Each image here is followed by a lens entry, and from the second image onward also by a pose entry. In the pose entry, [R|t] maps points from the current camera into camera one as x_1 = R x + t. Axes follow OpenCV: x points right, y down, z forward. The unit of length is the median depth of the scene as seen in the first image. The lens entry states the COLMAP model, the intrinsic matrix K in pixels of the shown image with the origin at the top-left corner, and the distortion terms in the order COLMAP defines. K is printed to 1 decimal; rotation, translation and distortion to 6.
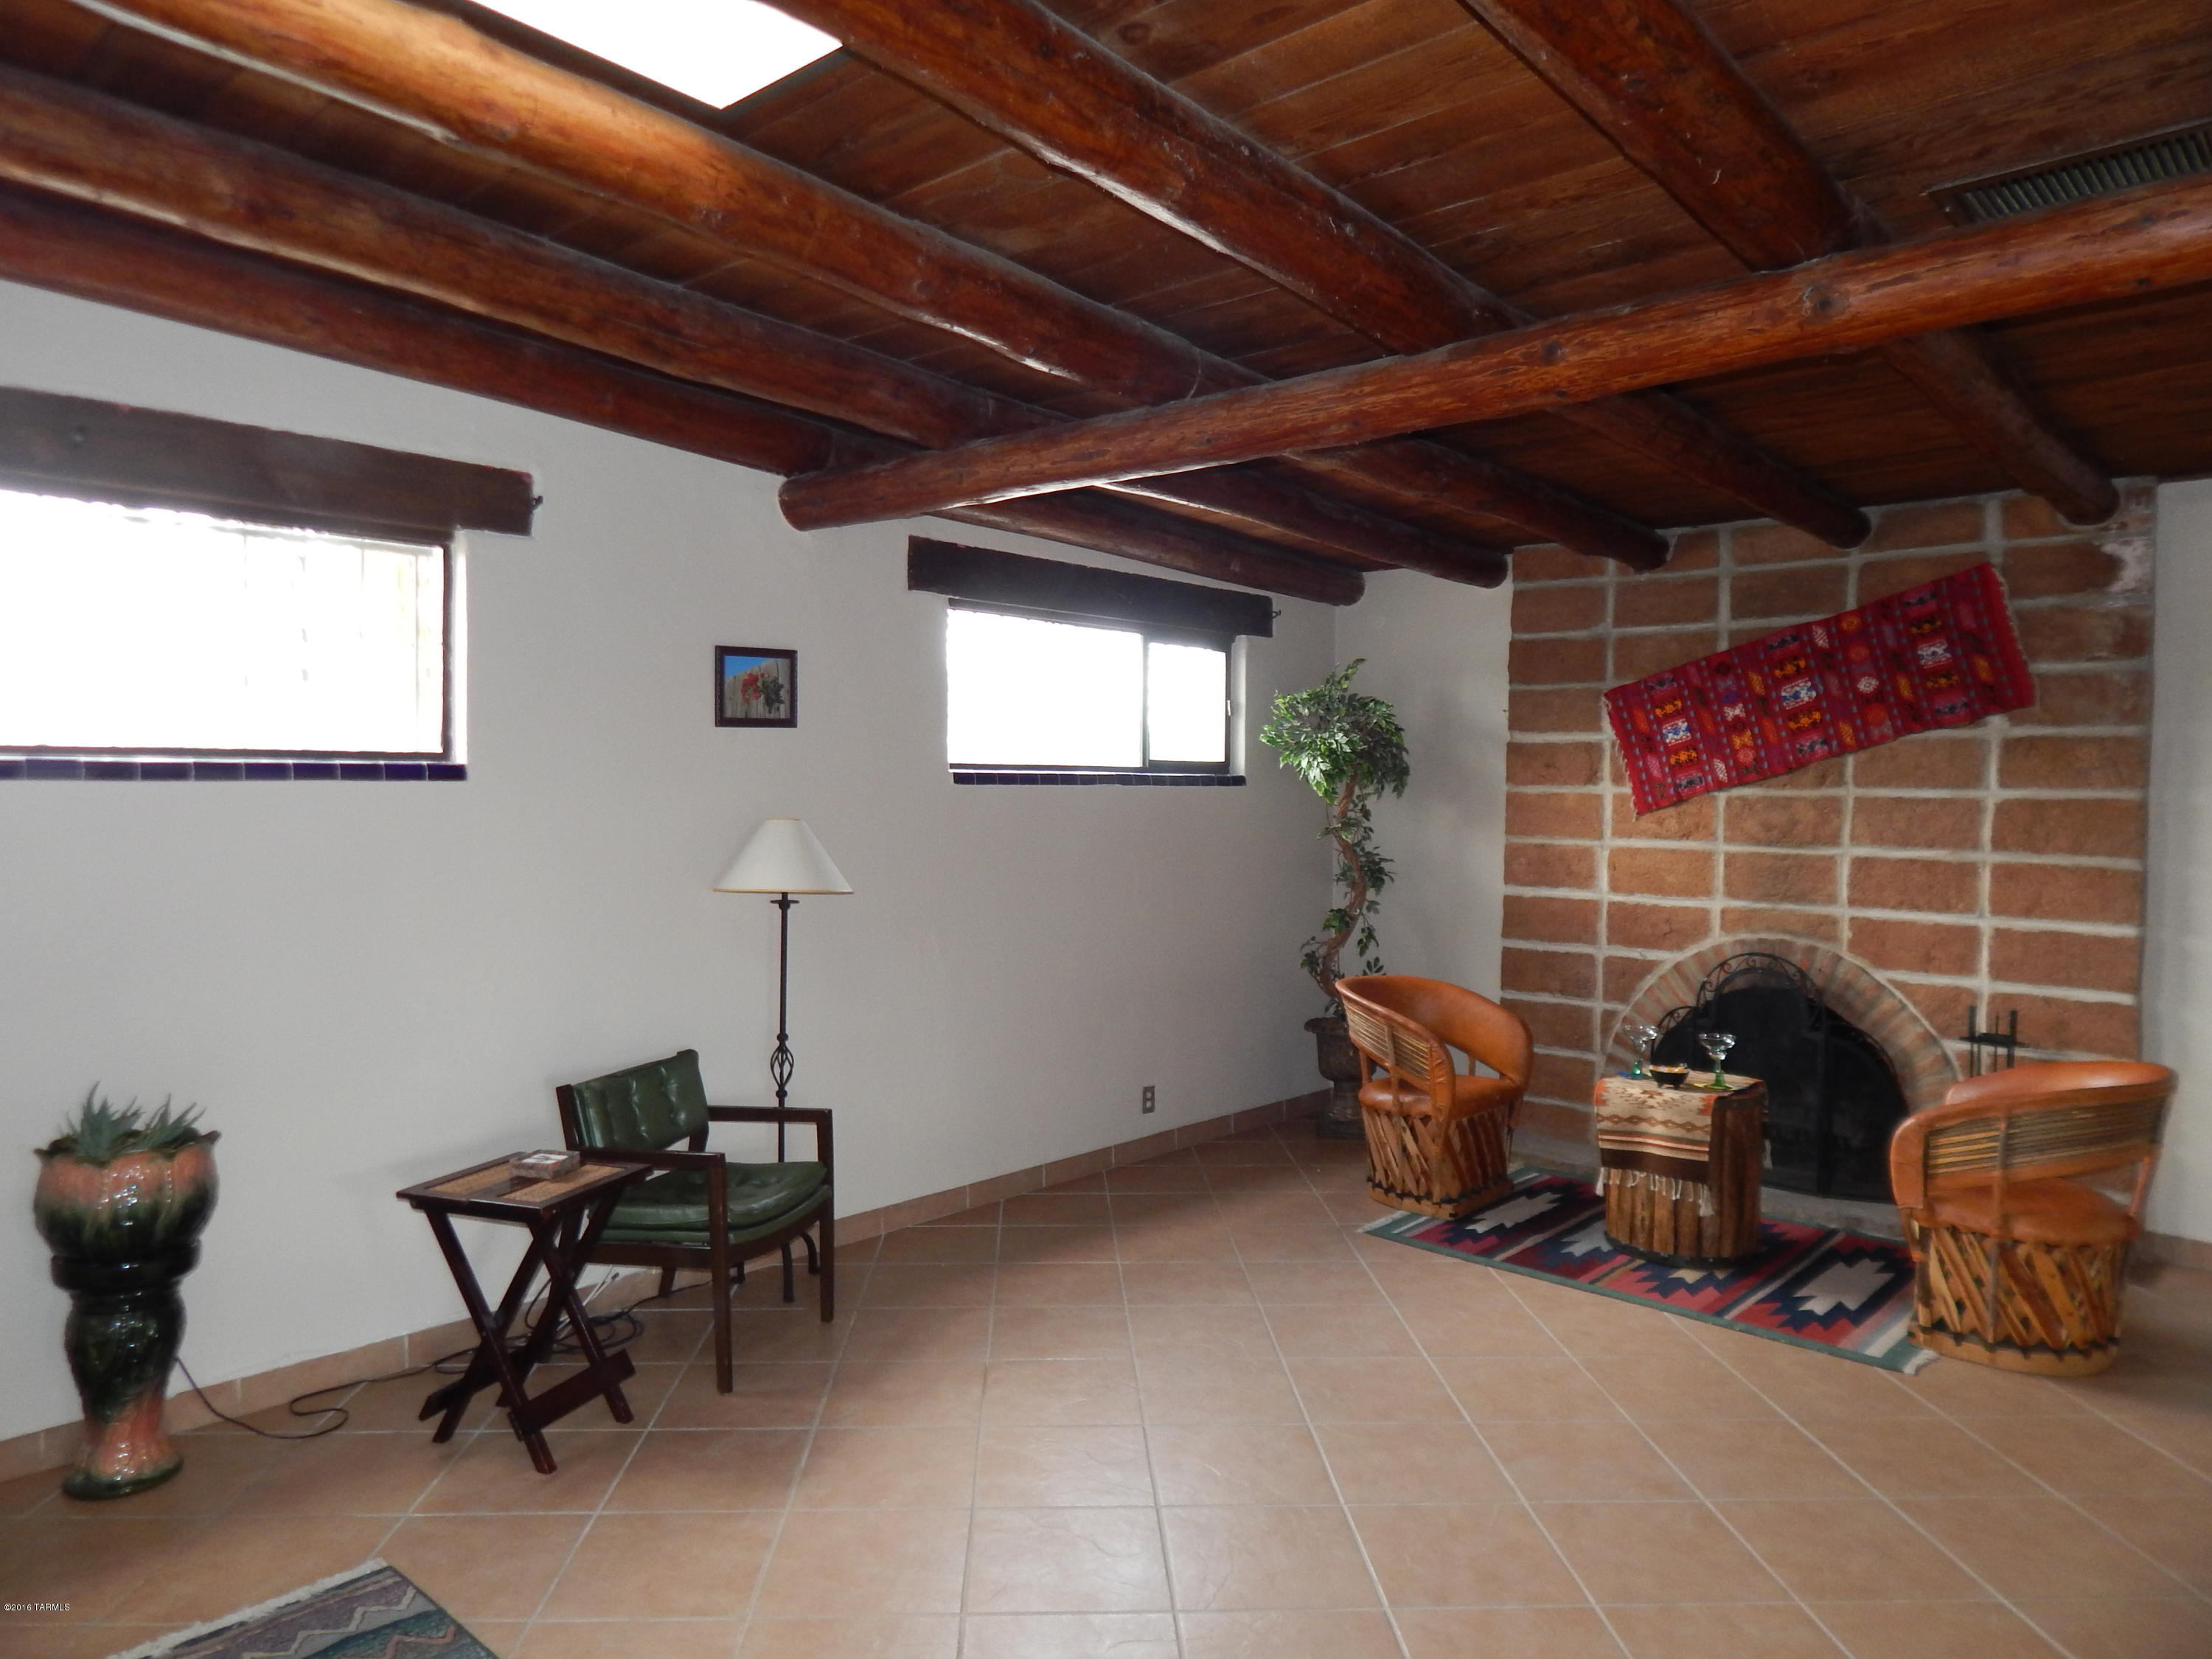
lens RADIAL K [[1430.6, 0, 1107.9], [0, 1430.6, 834.2], [0, 0, 1]] dist [-0.001715, -0.005860]
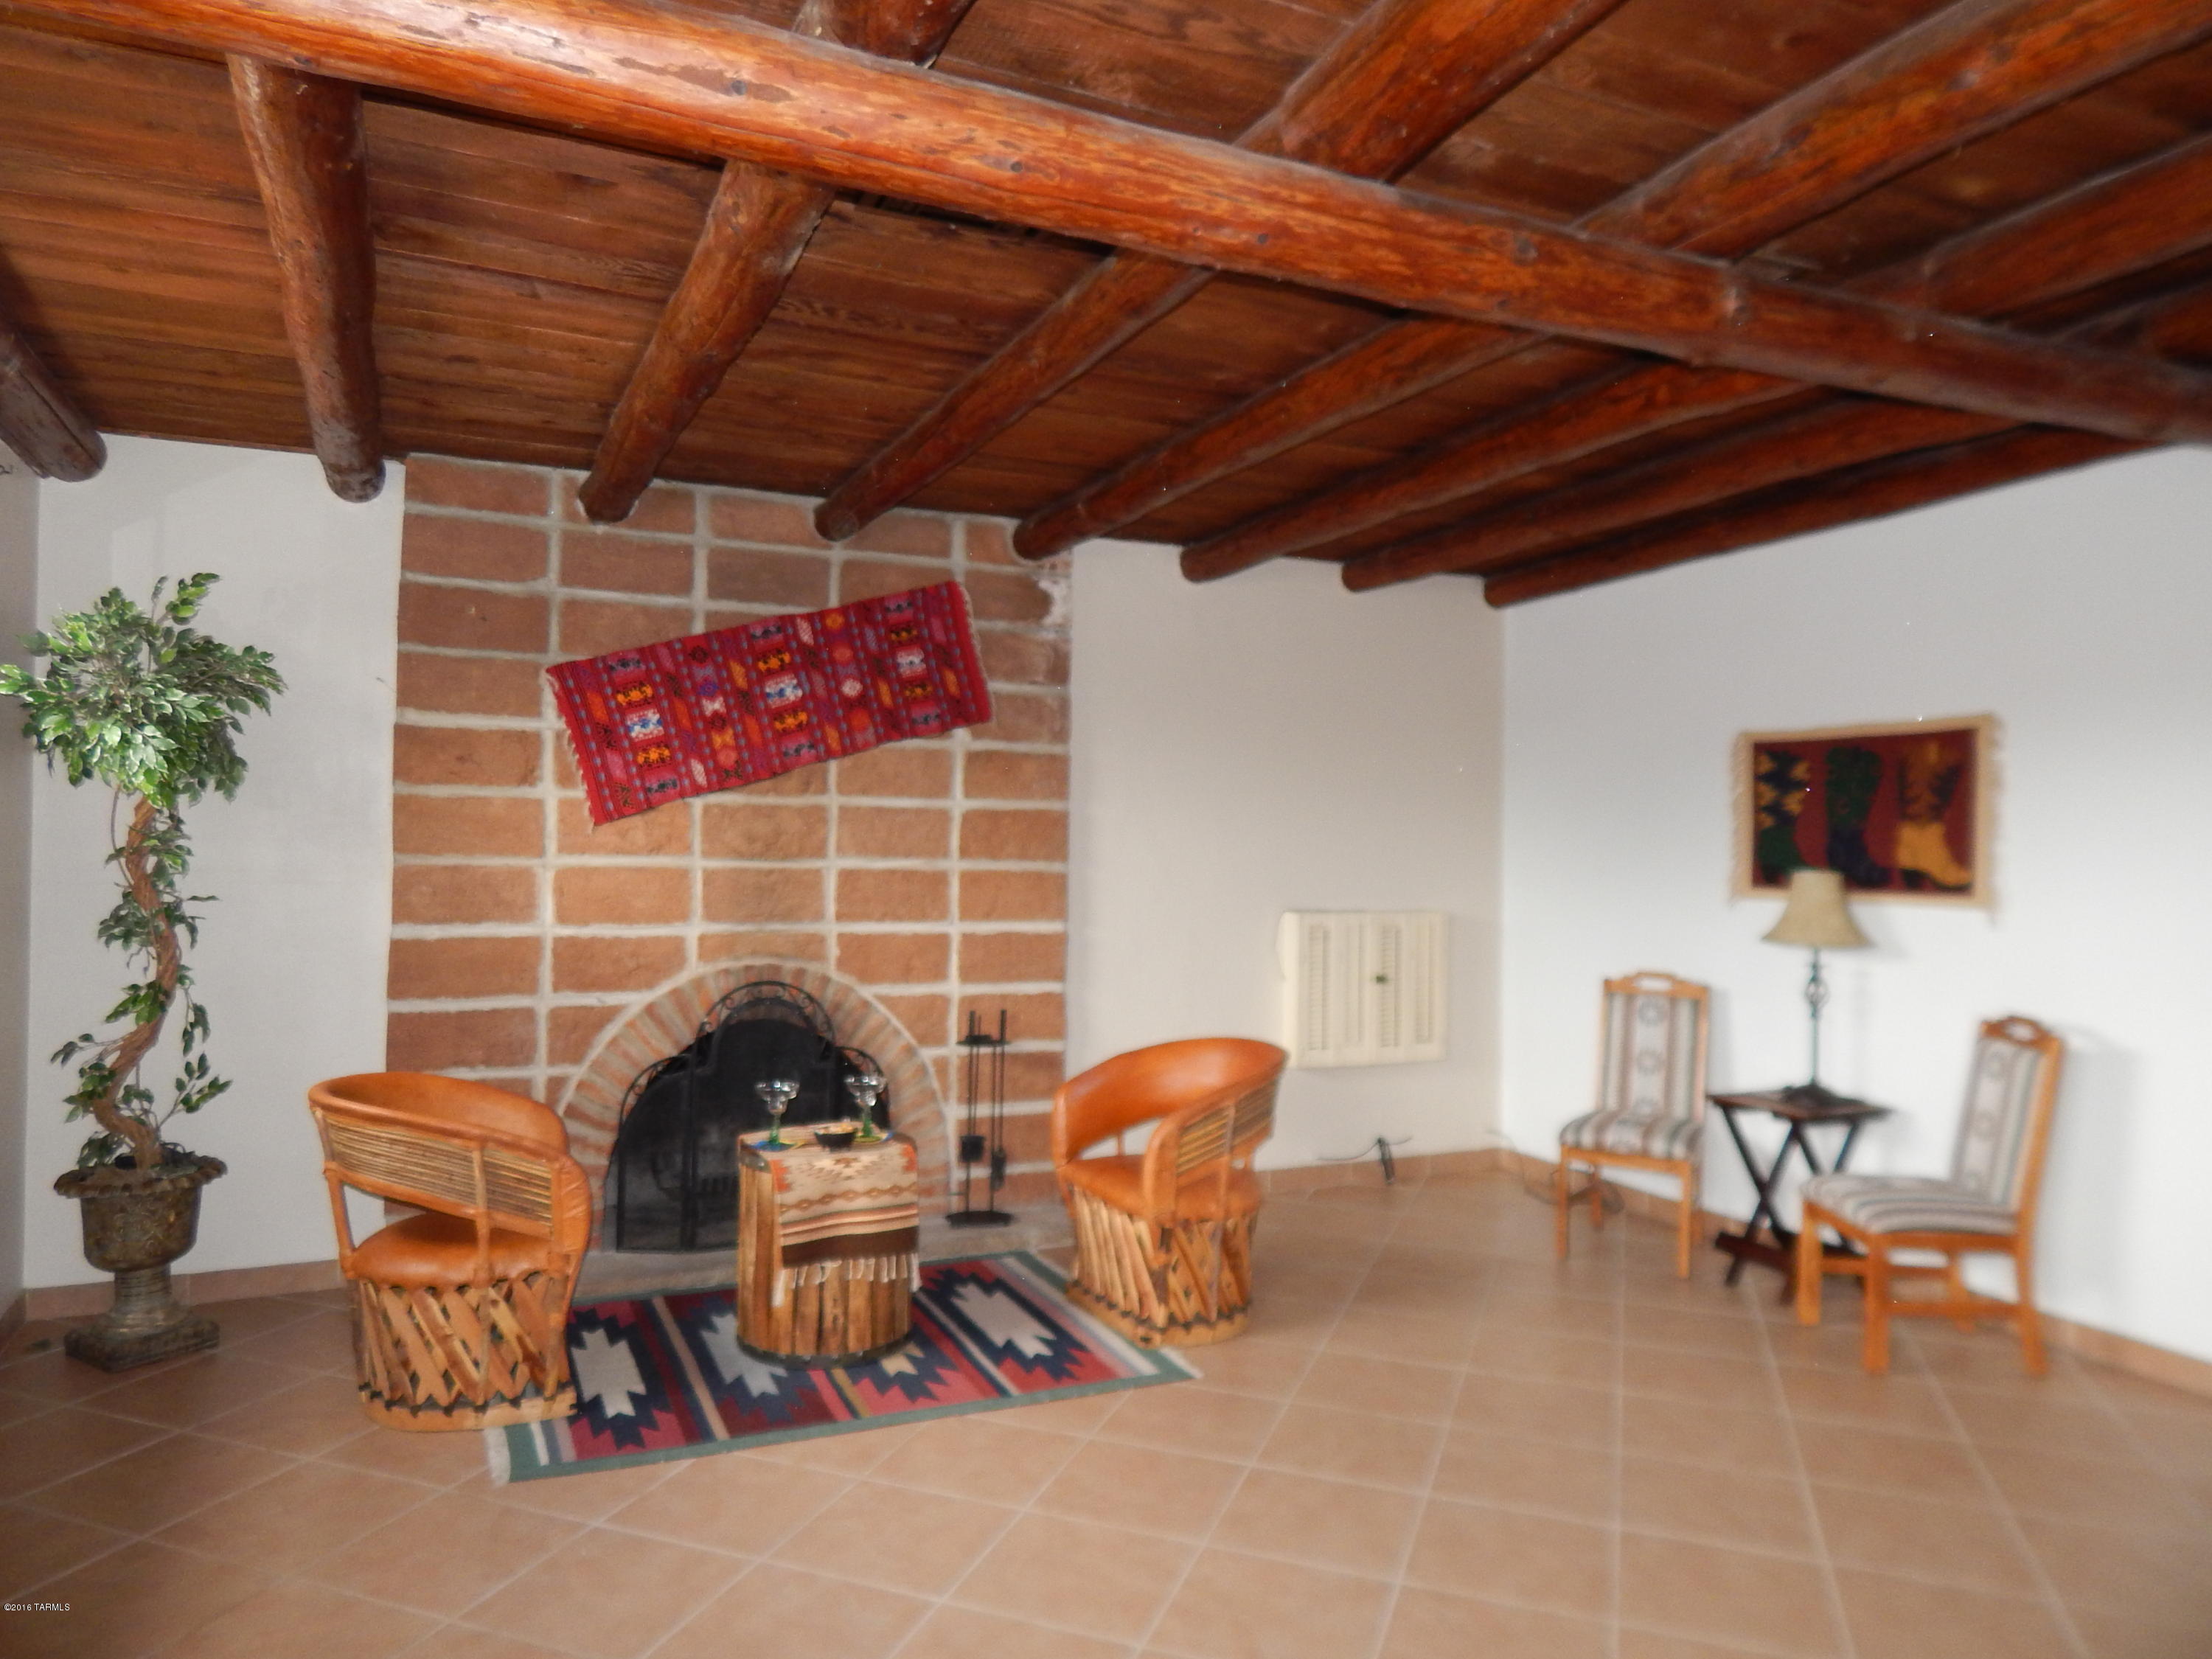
lens RADIAL K [[1430.6, 0, 1110.3], [0, 1430.6, 825.3], [0, 0, 1]] dist [-0.001715, -0.005860]
pose [[0.393064, -0.000110, 0.919511, -0.284802], [0.017291, 0.999824, -0.007273, -0.003132], [-0.919349, 0.018758, 0.392996, 0.478451]]
